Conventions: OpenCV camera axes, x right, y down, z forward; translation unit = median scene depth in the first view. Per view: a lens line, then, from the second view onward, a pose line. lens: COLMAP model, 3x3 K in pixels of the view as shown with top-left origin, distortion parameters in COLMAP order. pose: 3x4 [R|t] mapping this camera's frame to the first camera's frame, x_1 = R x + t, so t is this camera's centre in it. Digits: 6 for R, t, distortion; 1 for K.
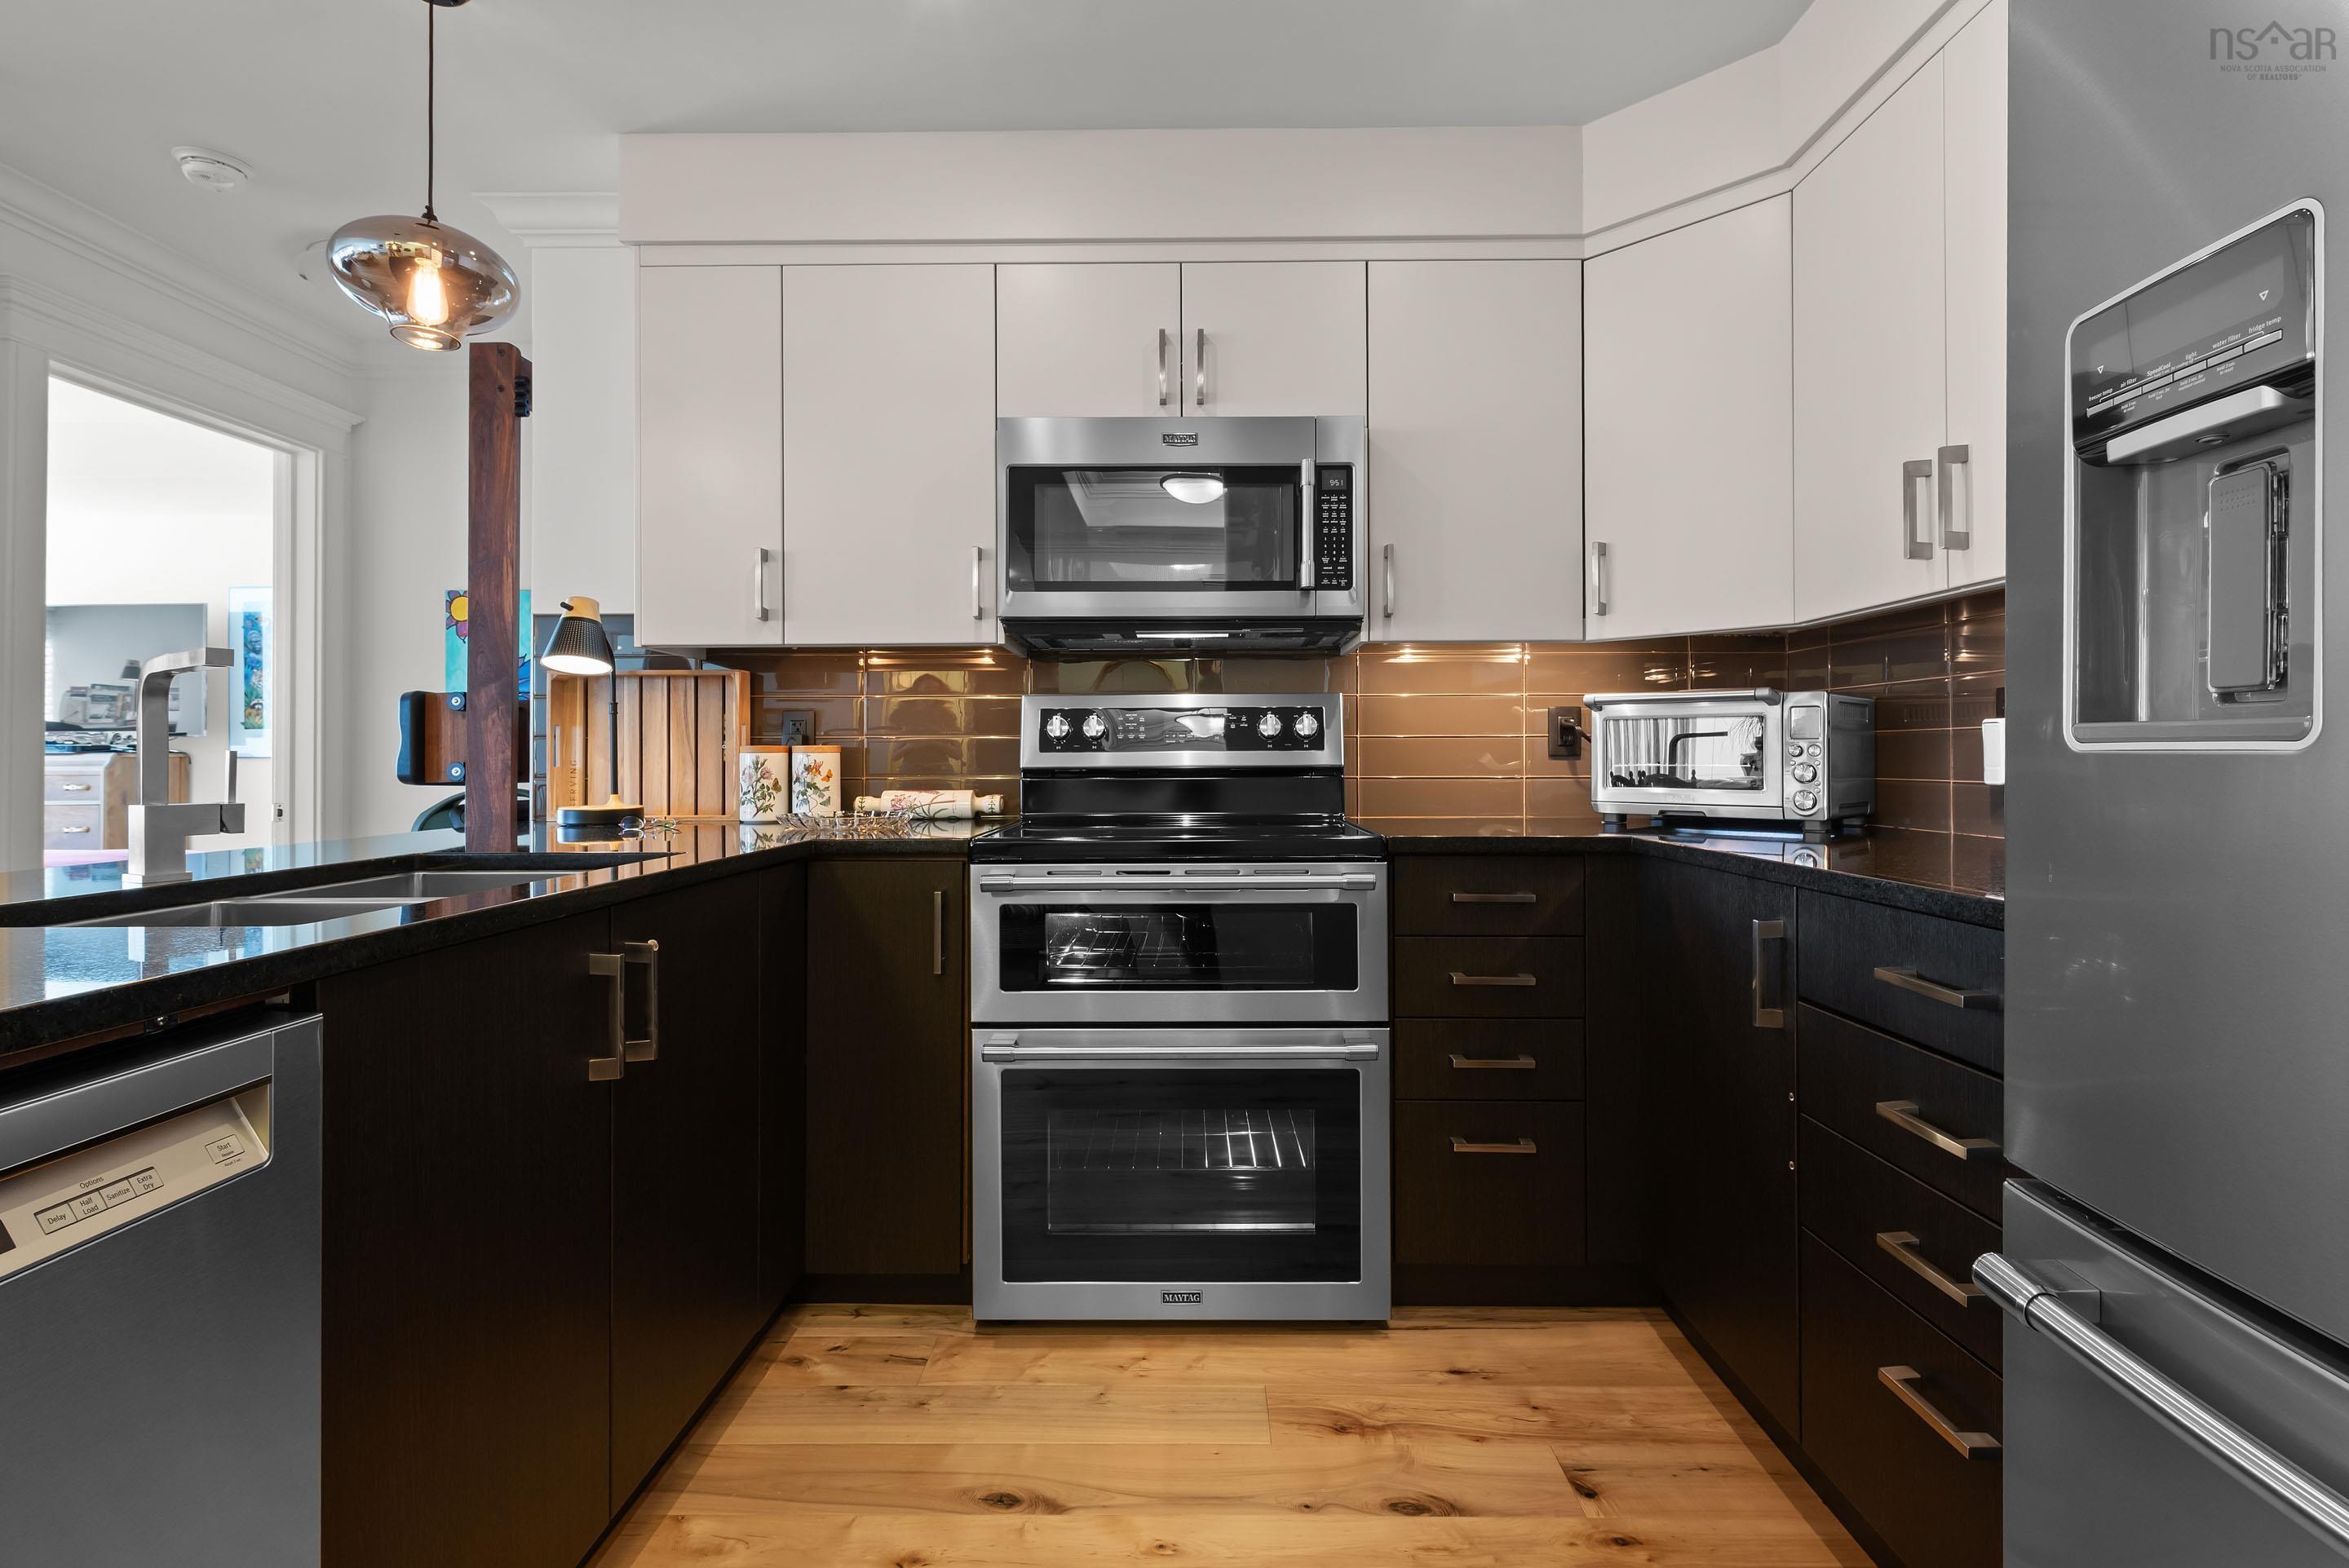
lens RADIAL K [[1107.4, 0, 1184.9], [0, 1107.4, 751.8], [0, 0, 1]] dist [0.009728, -0.001356]
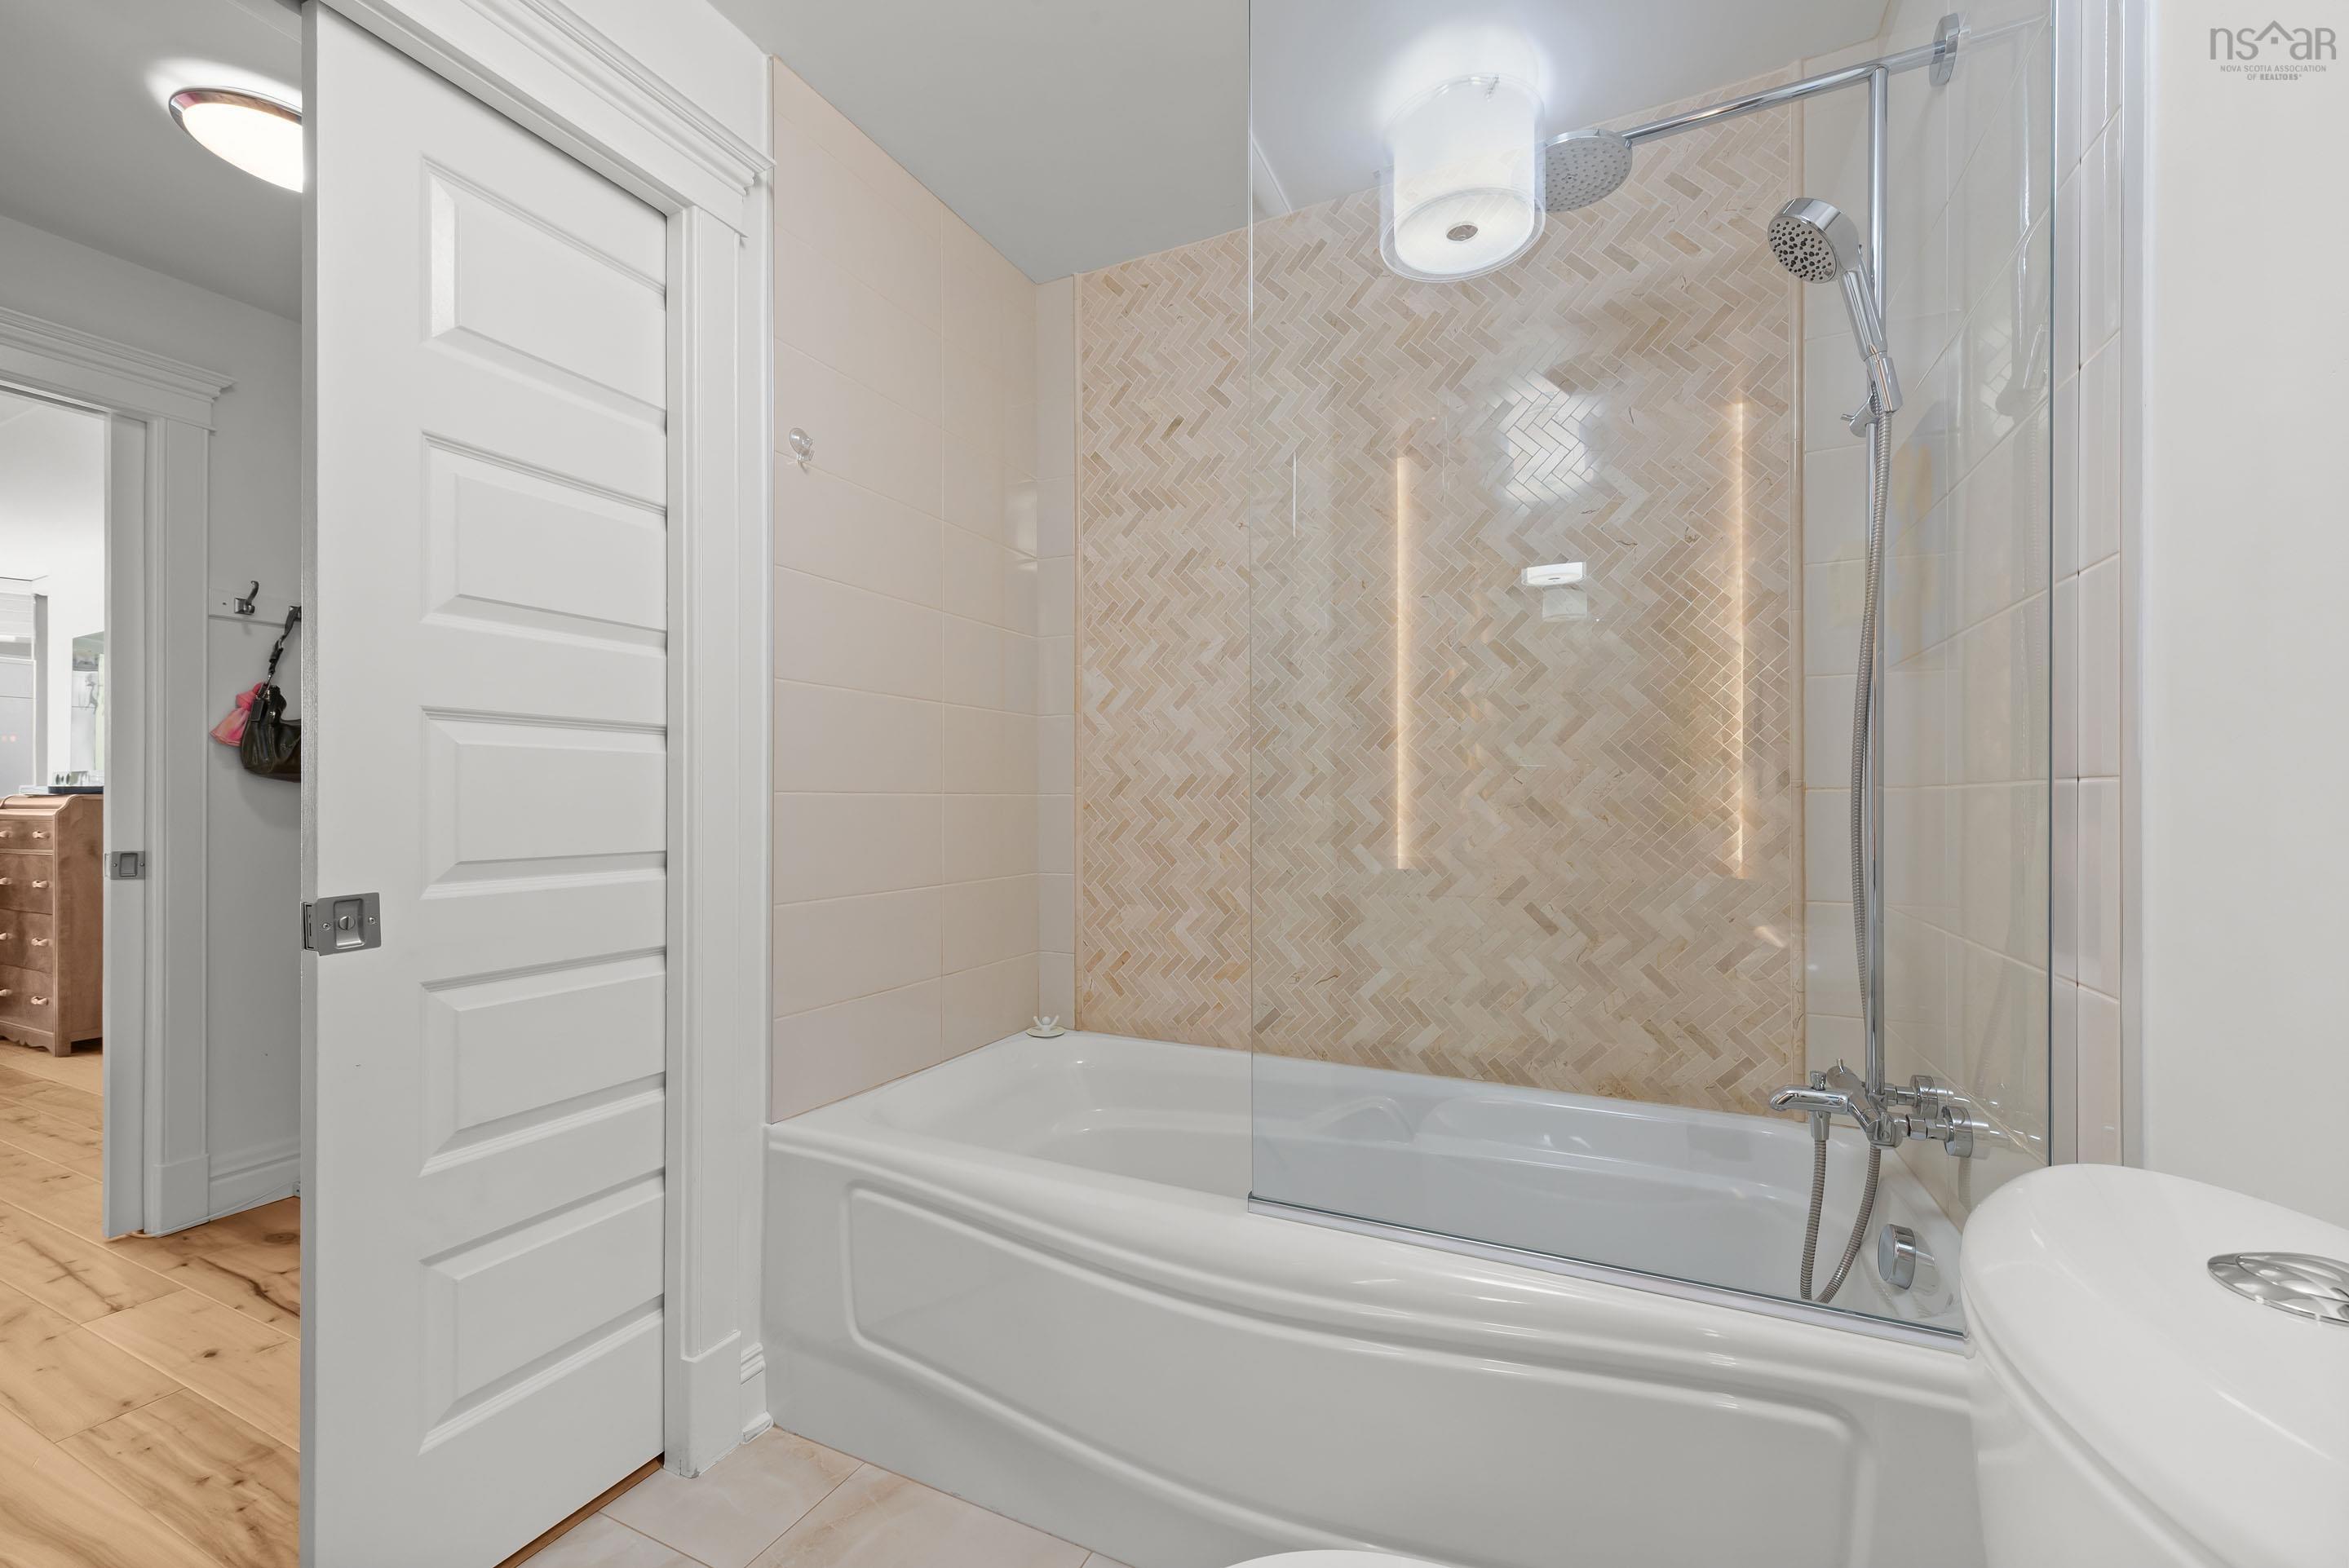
lens RADIAL K [[930.3, 0, 1182.8], [0, 930.3, 787.8], [0, 0, 1]] dist [0.001750, 0.000181]
pose [[0.912424, 0.001547, -0.409244, 0.087541], [-0.003784, 0.999982, -0.004659, -0.003805], [0.409229, 0.005799, 0.912413, 0.650514]]
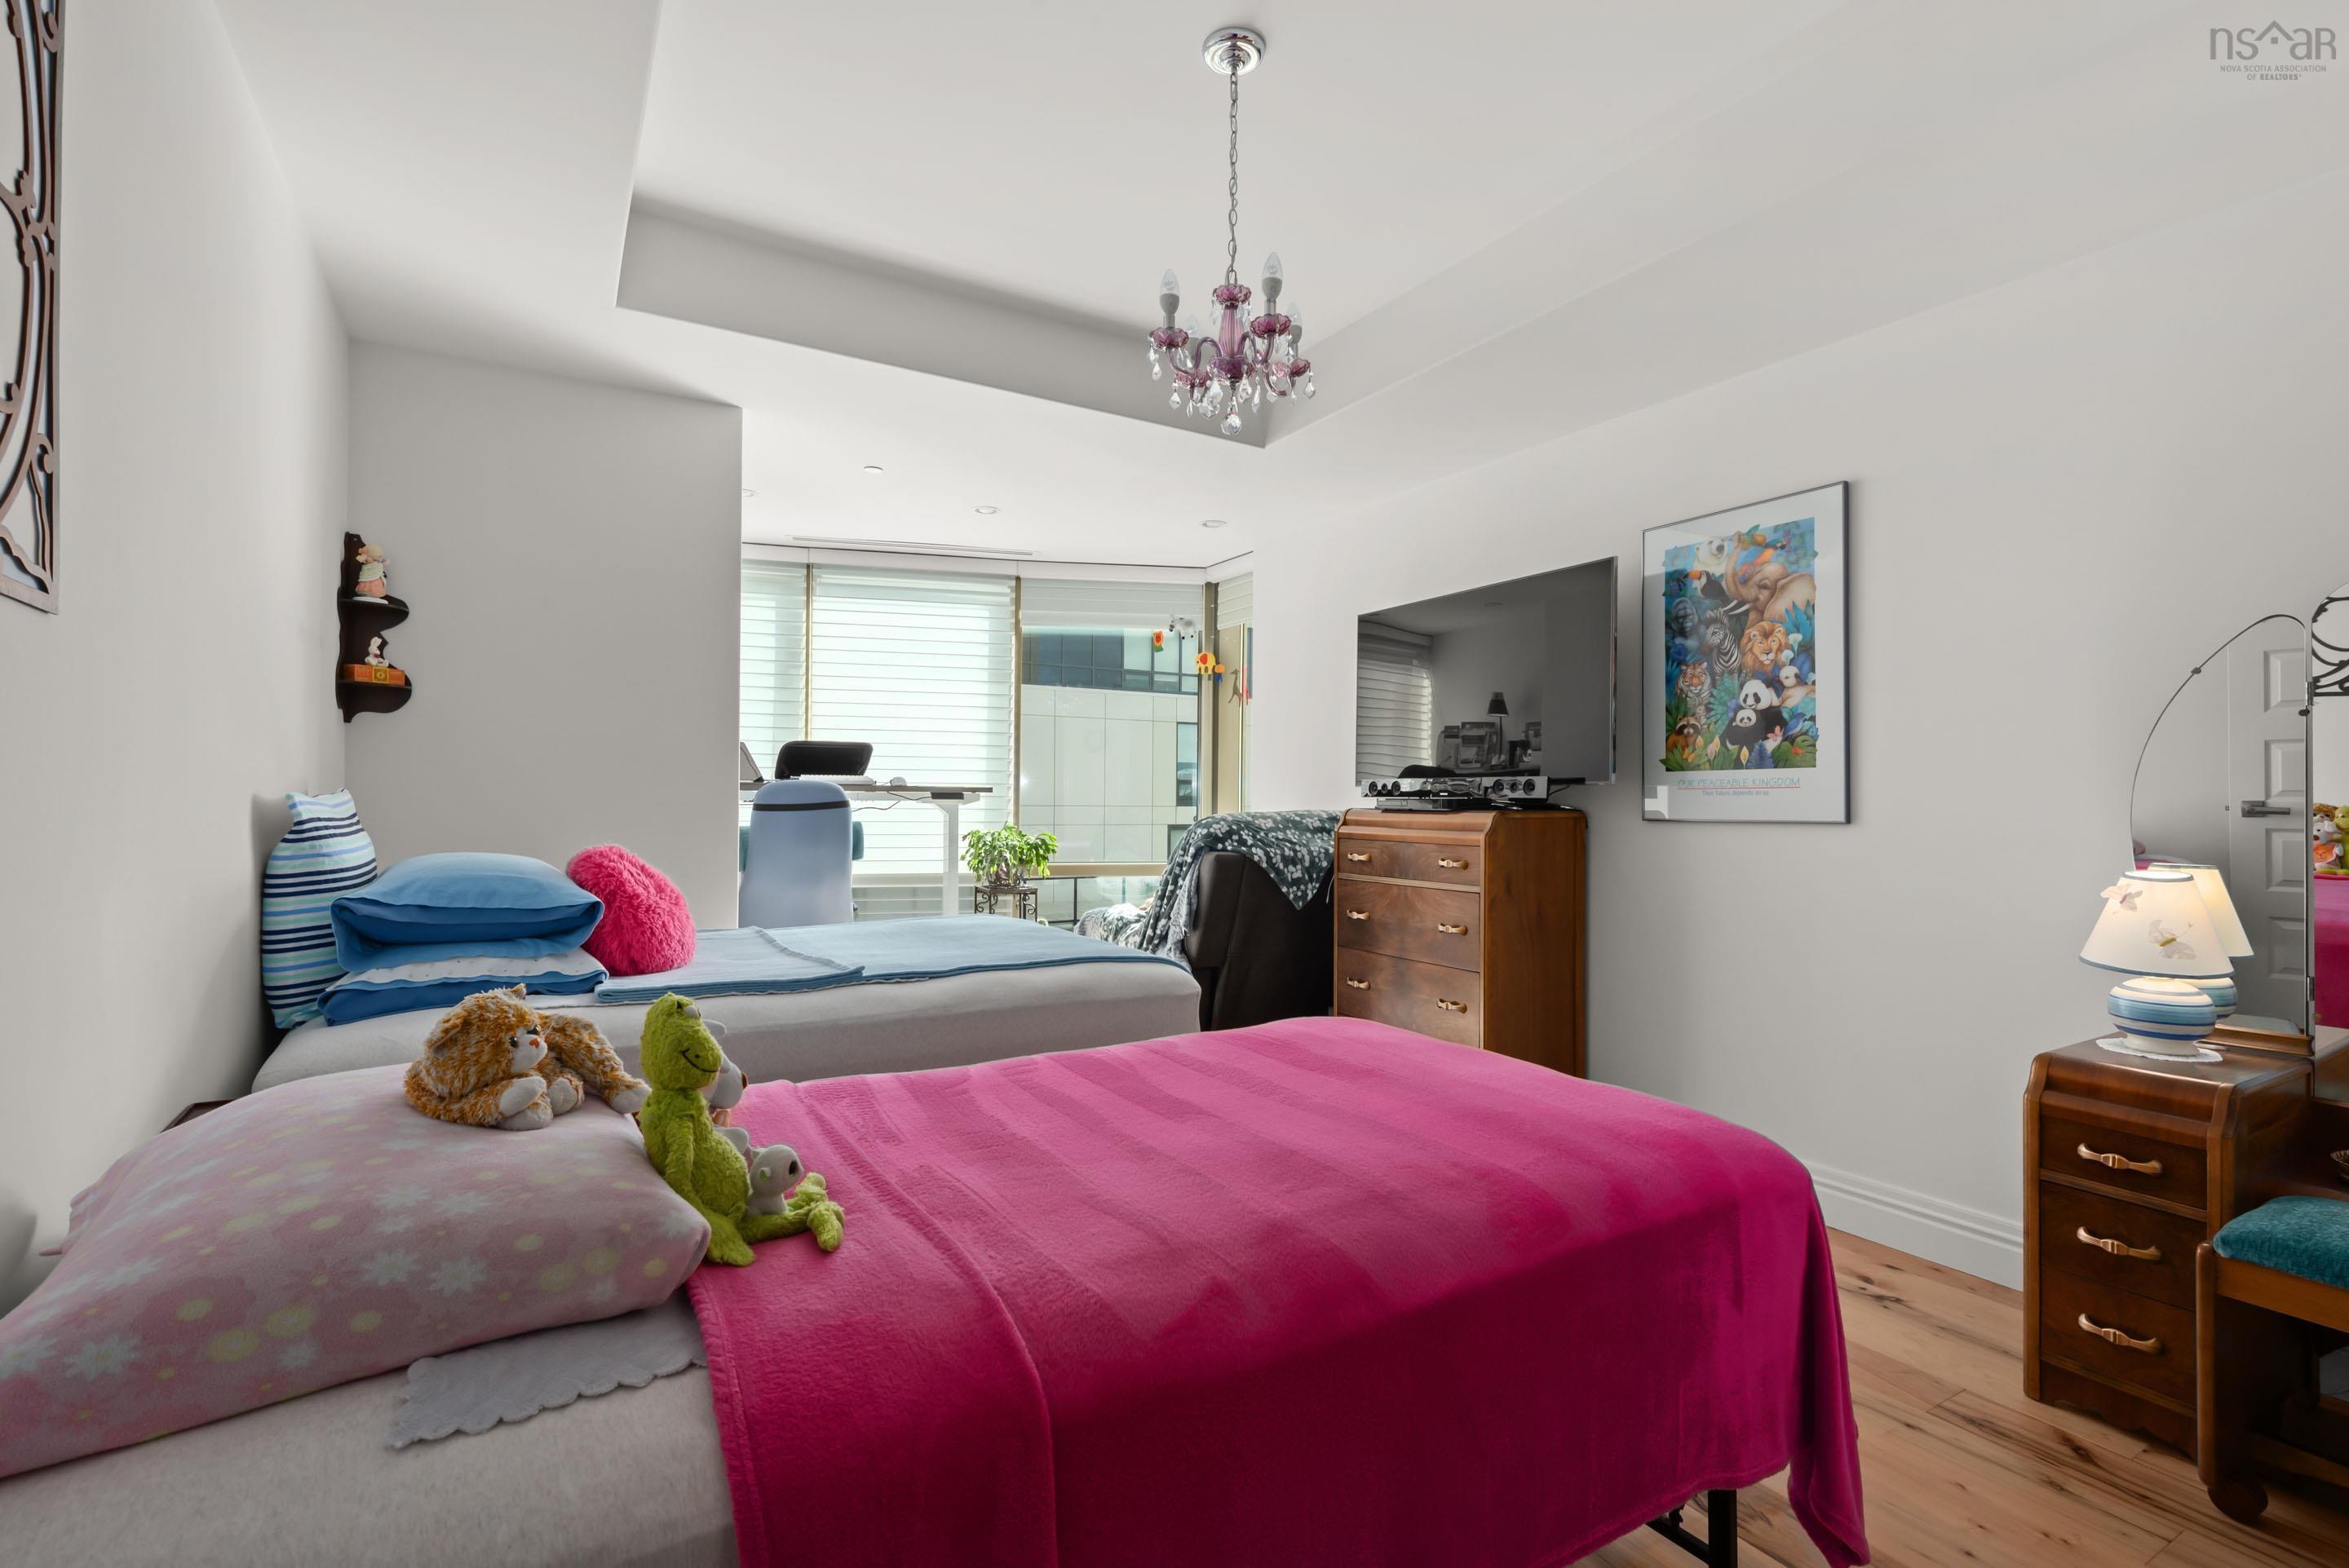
lens RADIAL K [[1107.4, 0, 1172.8], [0, 1107.4, 779.2], [0, 0, 1]] dist [0.009728, -0.001356]
pose [[0.520494, -0.004841, -0.853852, -0.489530], [-0.009069, 0.999896, -0.011197, -0.007533], [0.853817, 0.013571, 0.520396, 0.488135]]
